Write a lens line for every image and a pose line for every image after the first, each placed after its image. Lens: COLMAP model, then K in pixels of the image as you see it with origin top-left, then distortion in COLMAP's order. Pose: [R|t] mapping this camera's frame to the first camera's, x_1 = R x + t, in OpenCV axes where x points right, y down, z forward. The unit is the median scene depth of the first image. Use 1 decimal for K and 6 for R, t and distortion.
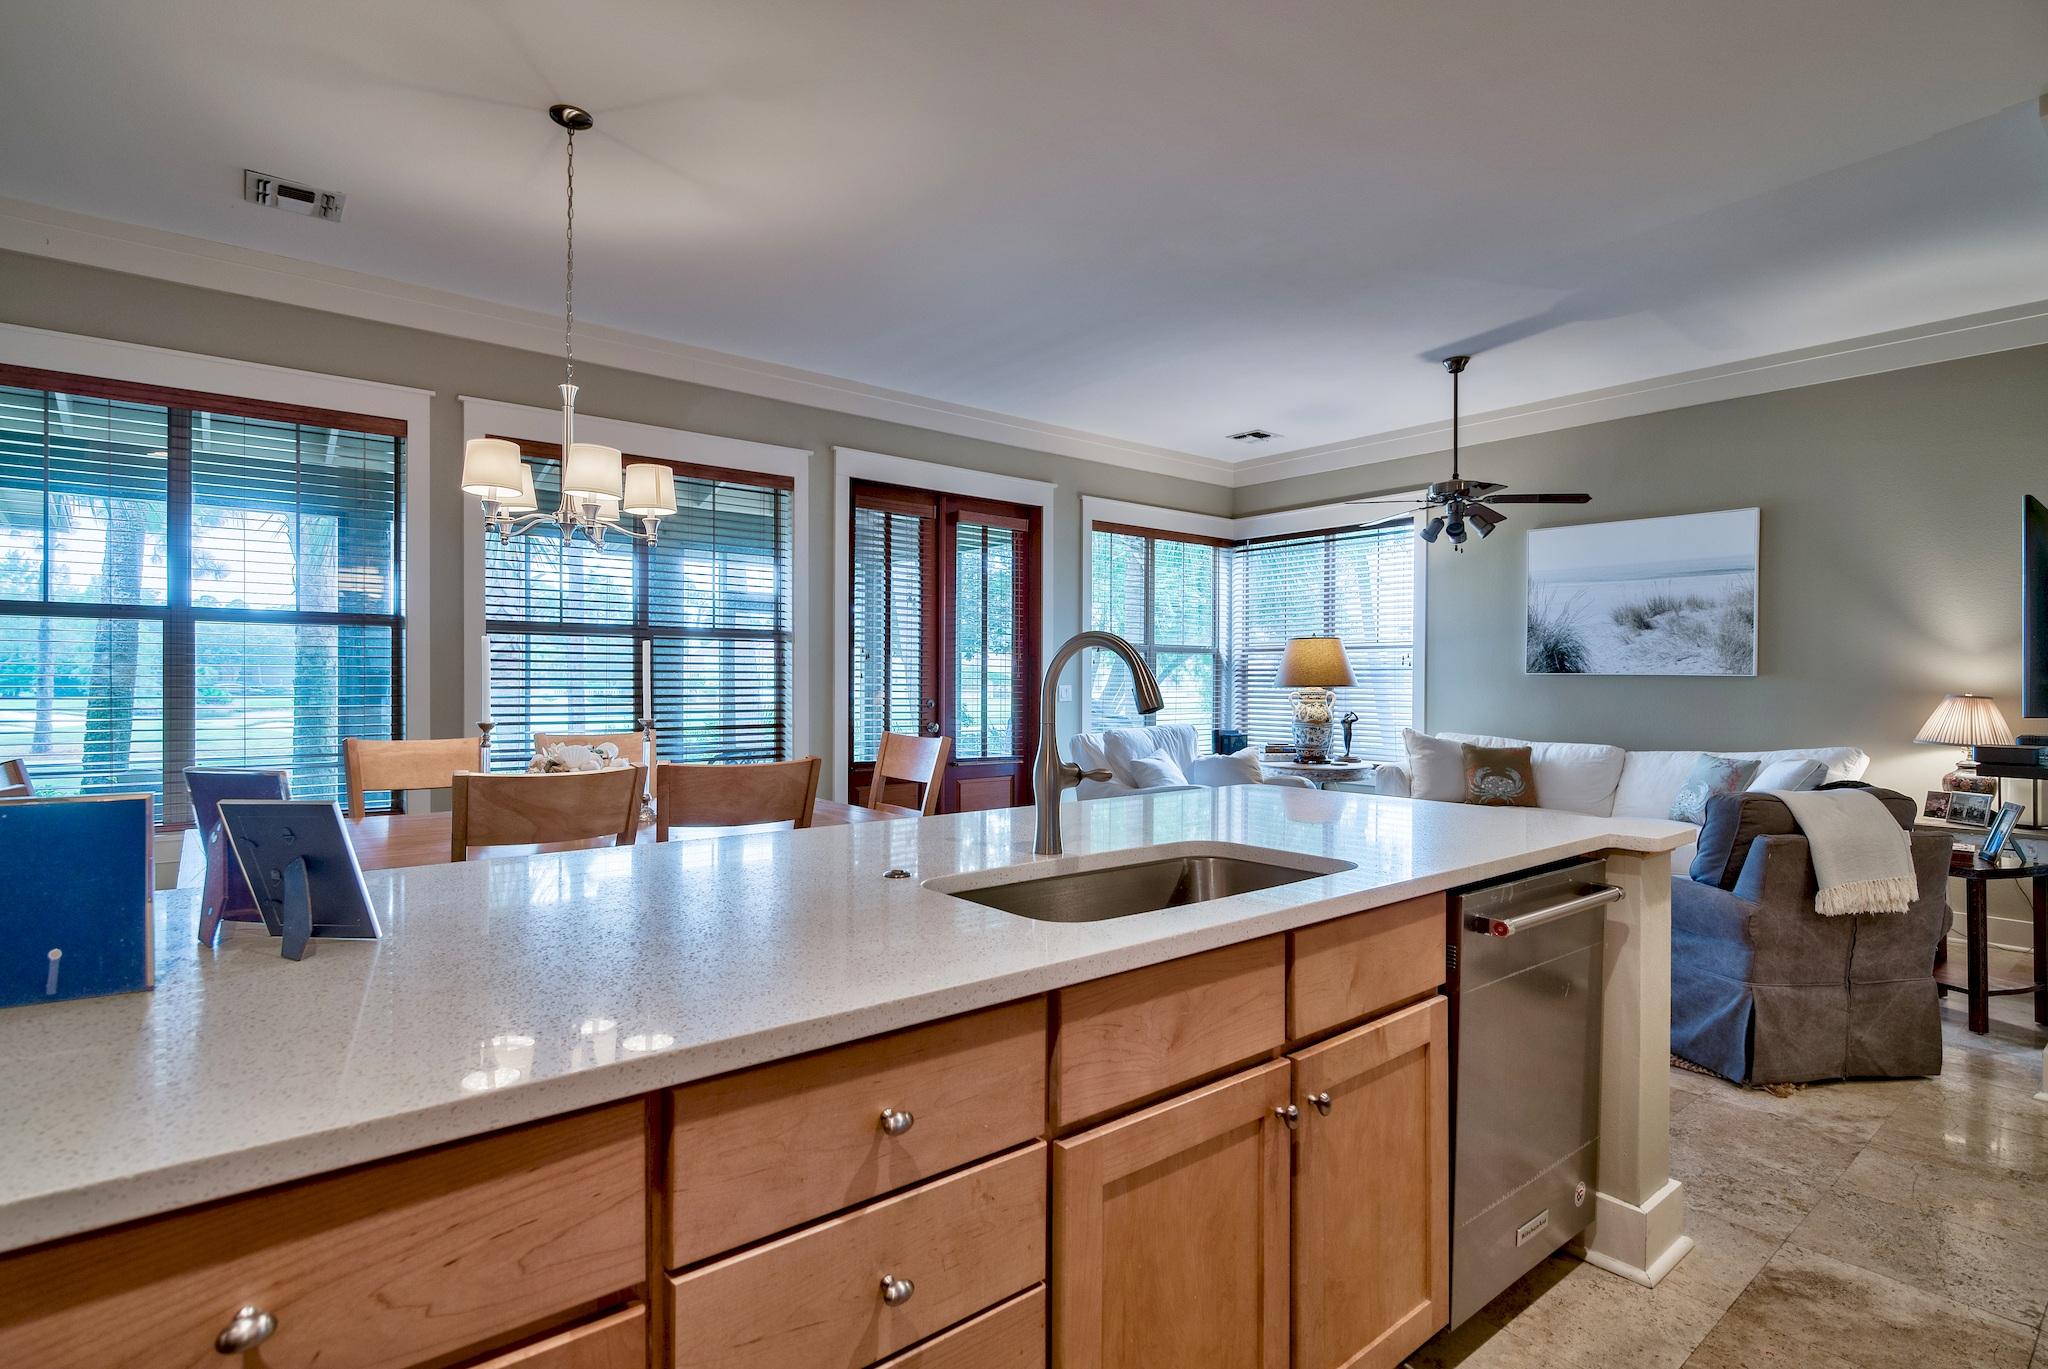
lens RADIAL K [[1014.2, 0, 1022.6], [0, 1014.2, 685.7], [0, 0, 1]] dist [-0.005475, 0.000734]
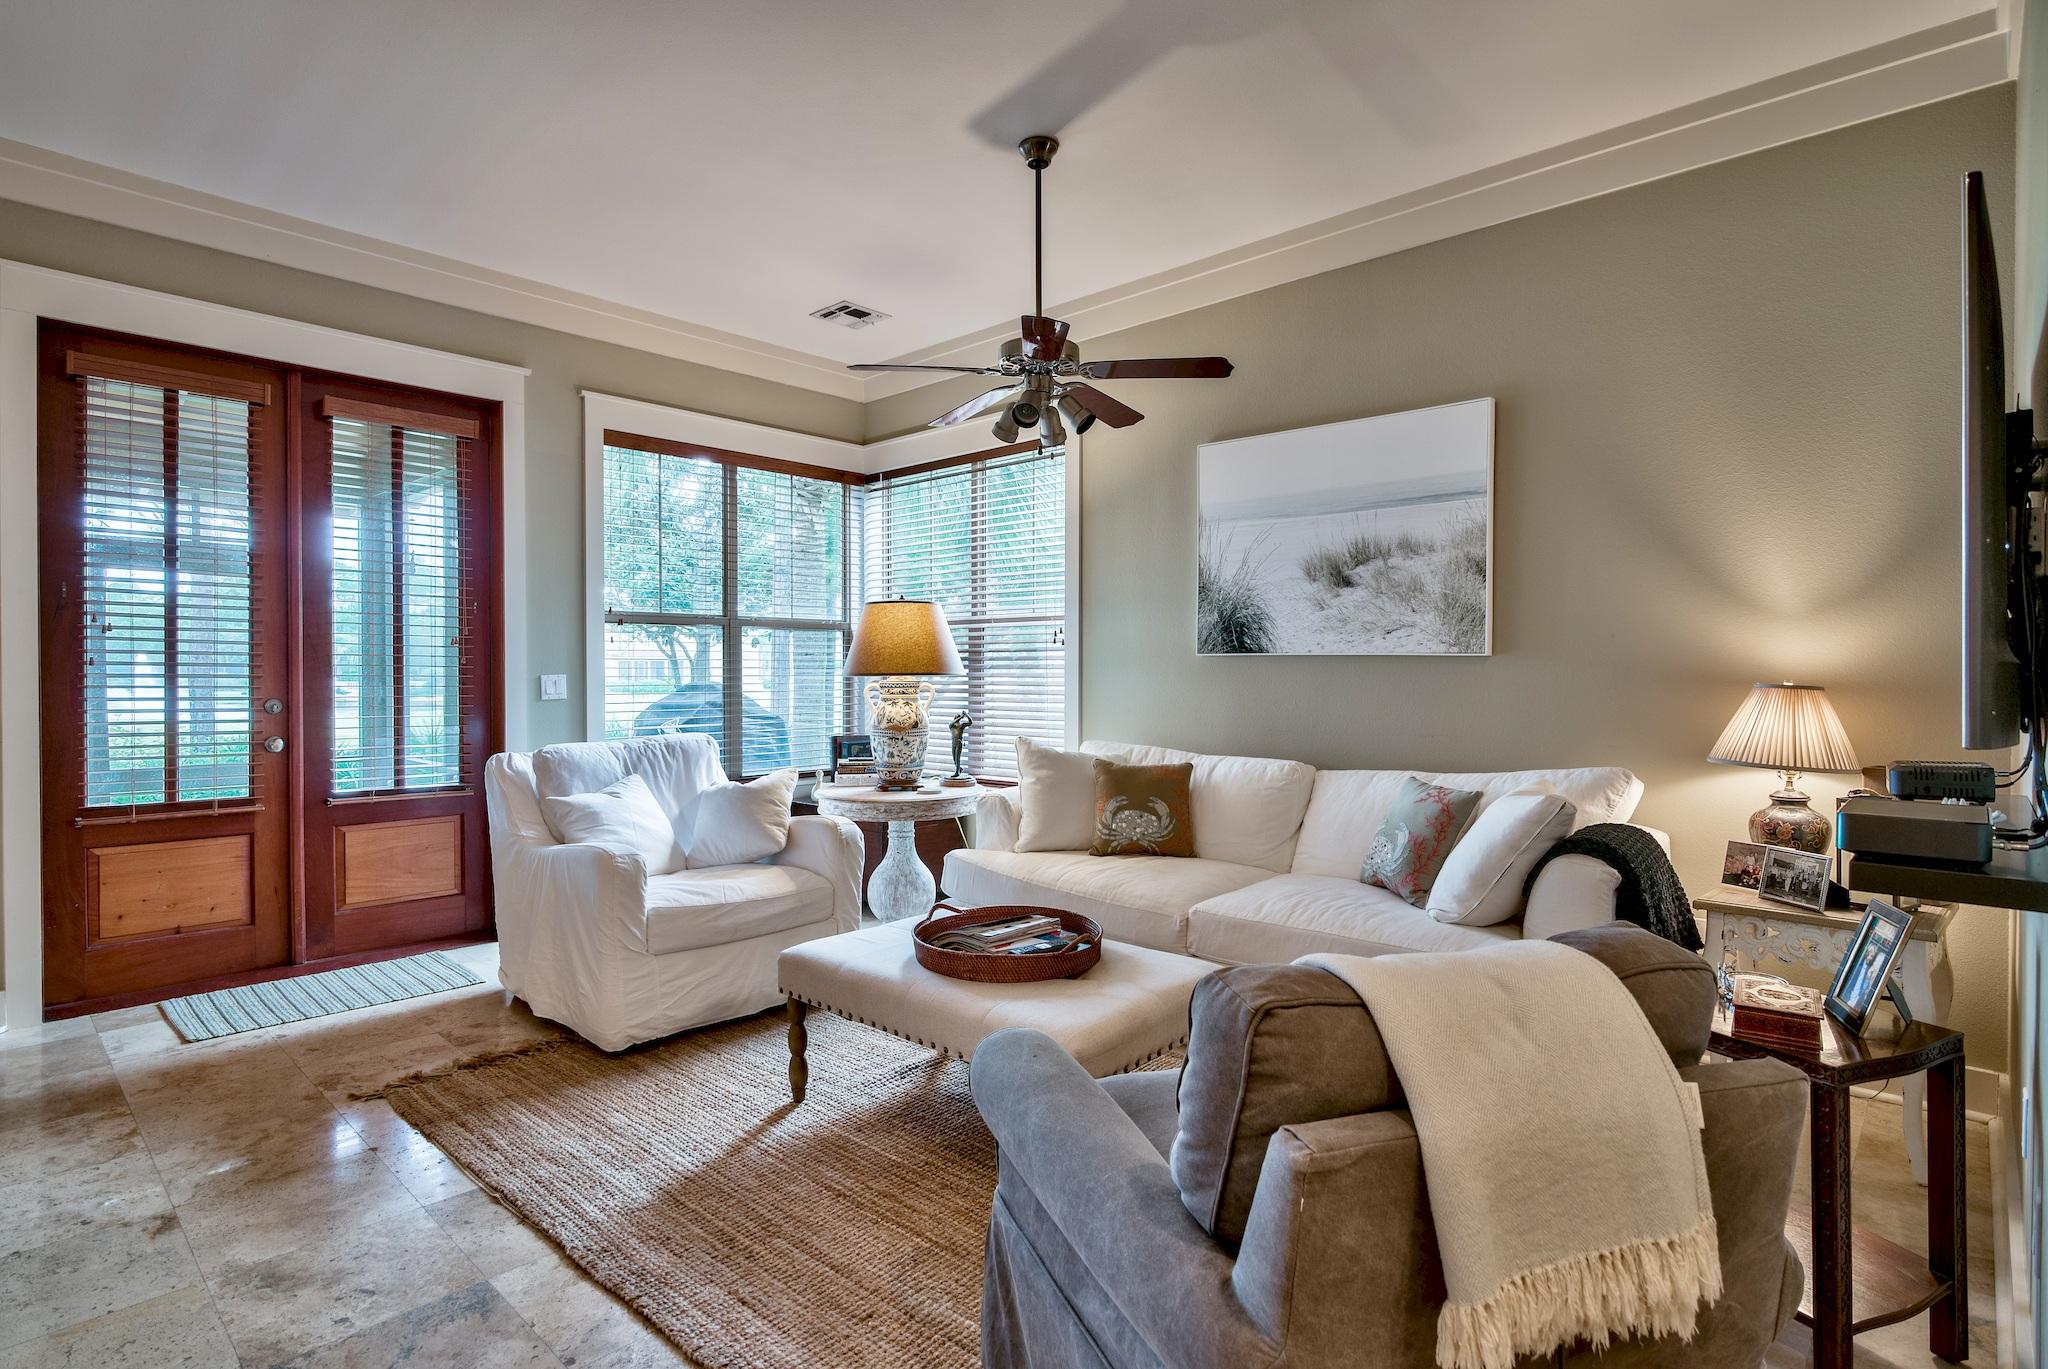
lens RADIAL K [[1014.2, 0, 1034.5], [0, 1014.2, 679.0], [0, 0, 1]] dist [-0.005475, 0.000734]
pose [[0.990647, -0.005971, 0.136320, 0.314619], [0.005321, 0.999973, 0.005134, 0.000574], [-0.136347, -0.004361, 0.990652, 0.357477]]
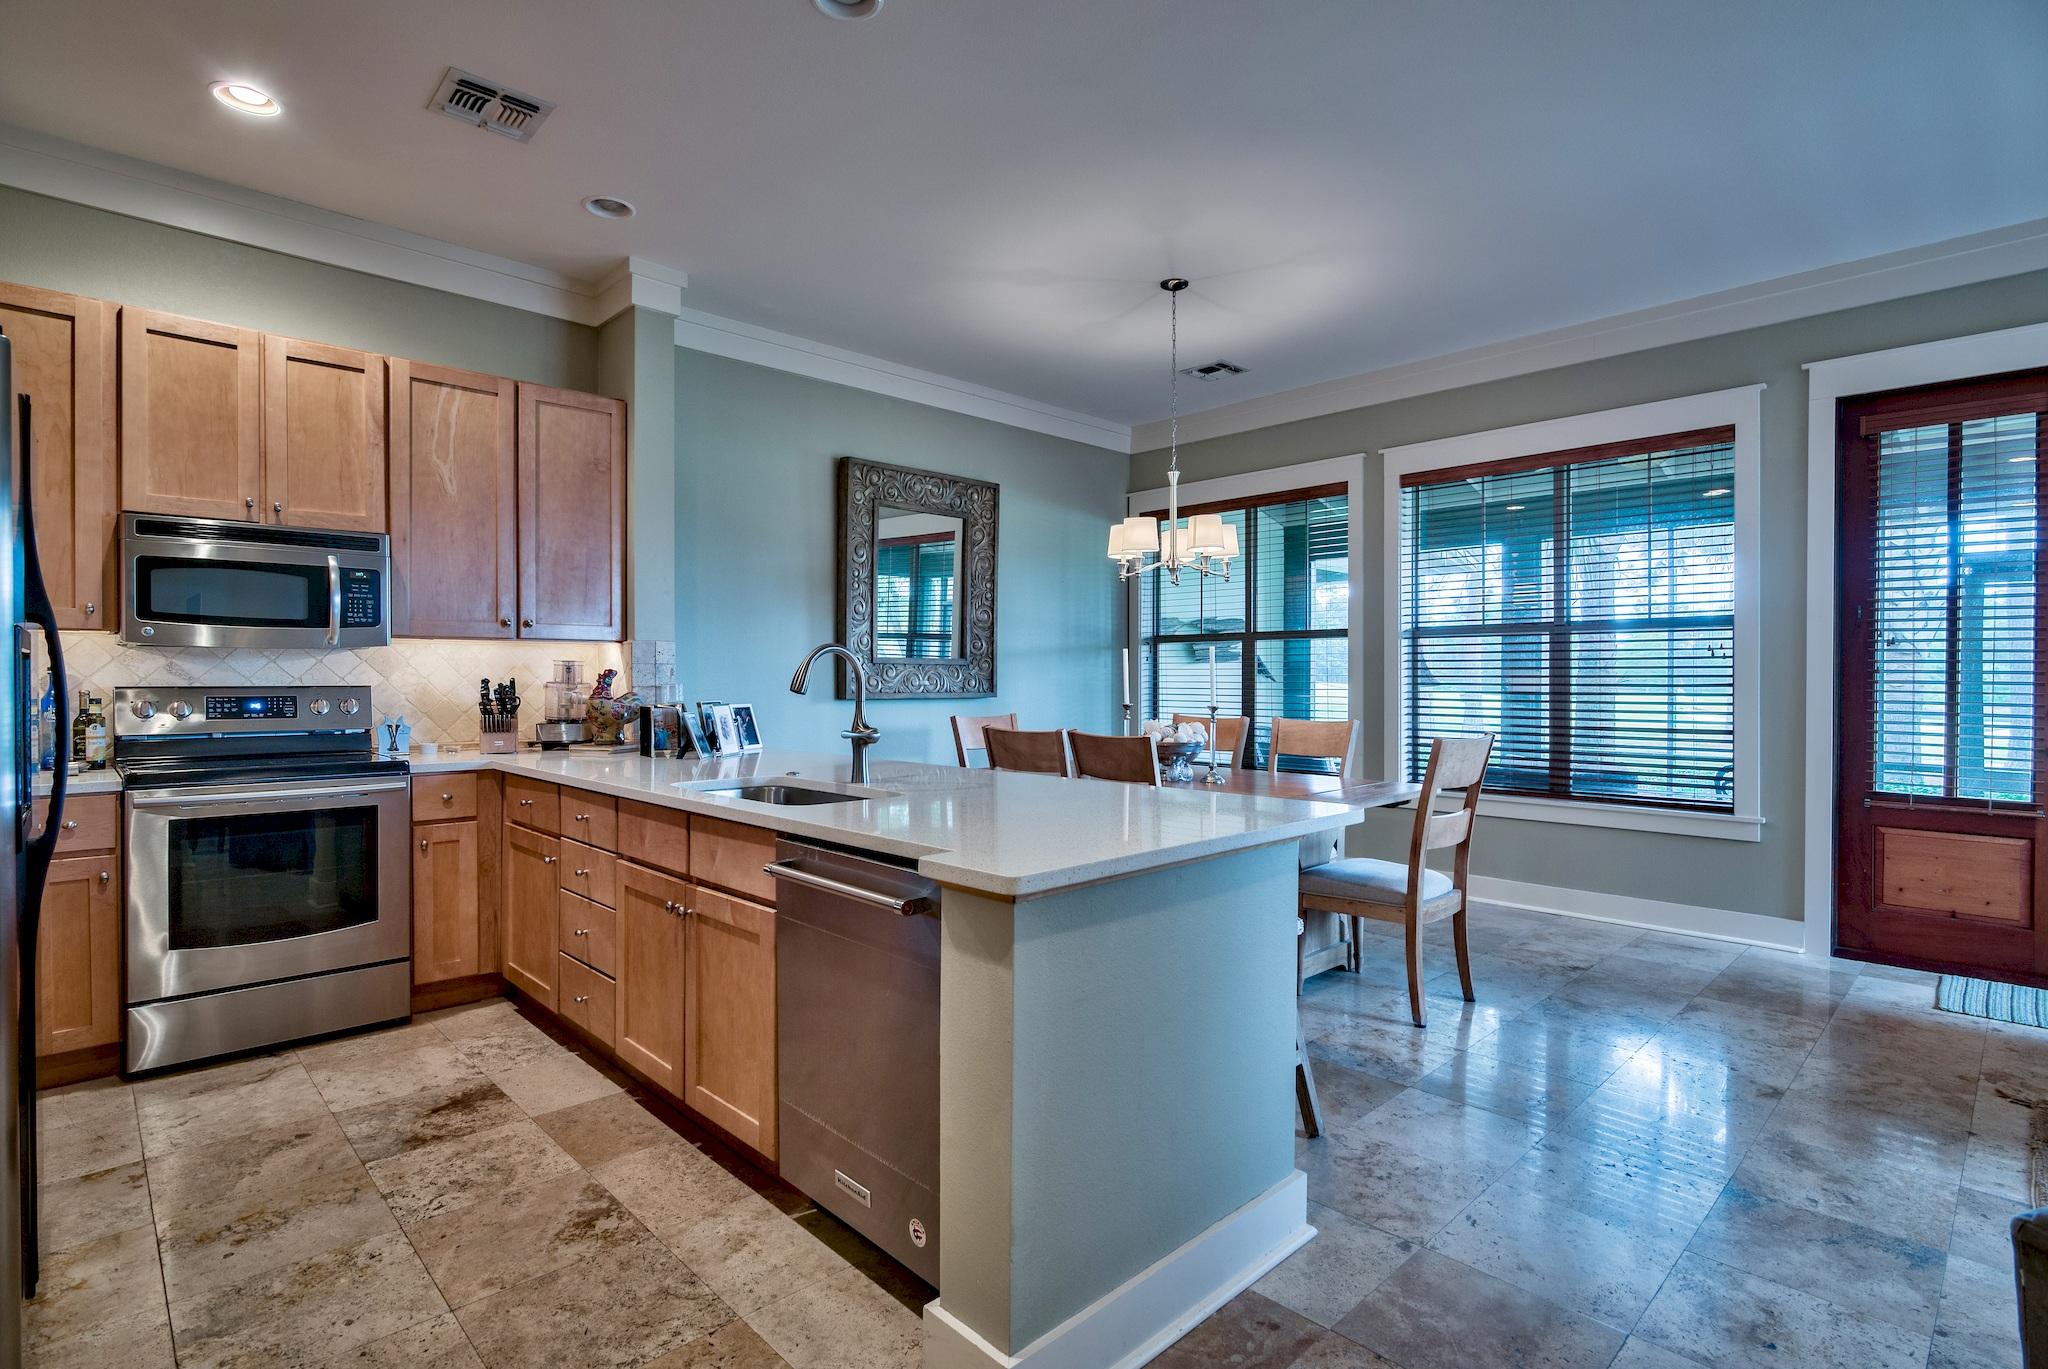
lens RADIAL K [[1014.2, 0, 1000.9], [0, 1014.2, 671.7], [0, 0, 1]] dist [-0.005475, 0.000734]
pose [[0.060382, -0.012782, -0.998093, 0.522062], [-0.005610, 0.999898, -0.013145, 0.004279], [0.998160, 0.006393, 0.060304, 0.361230]]
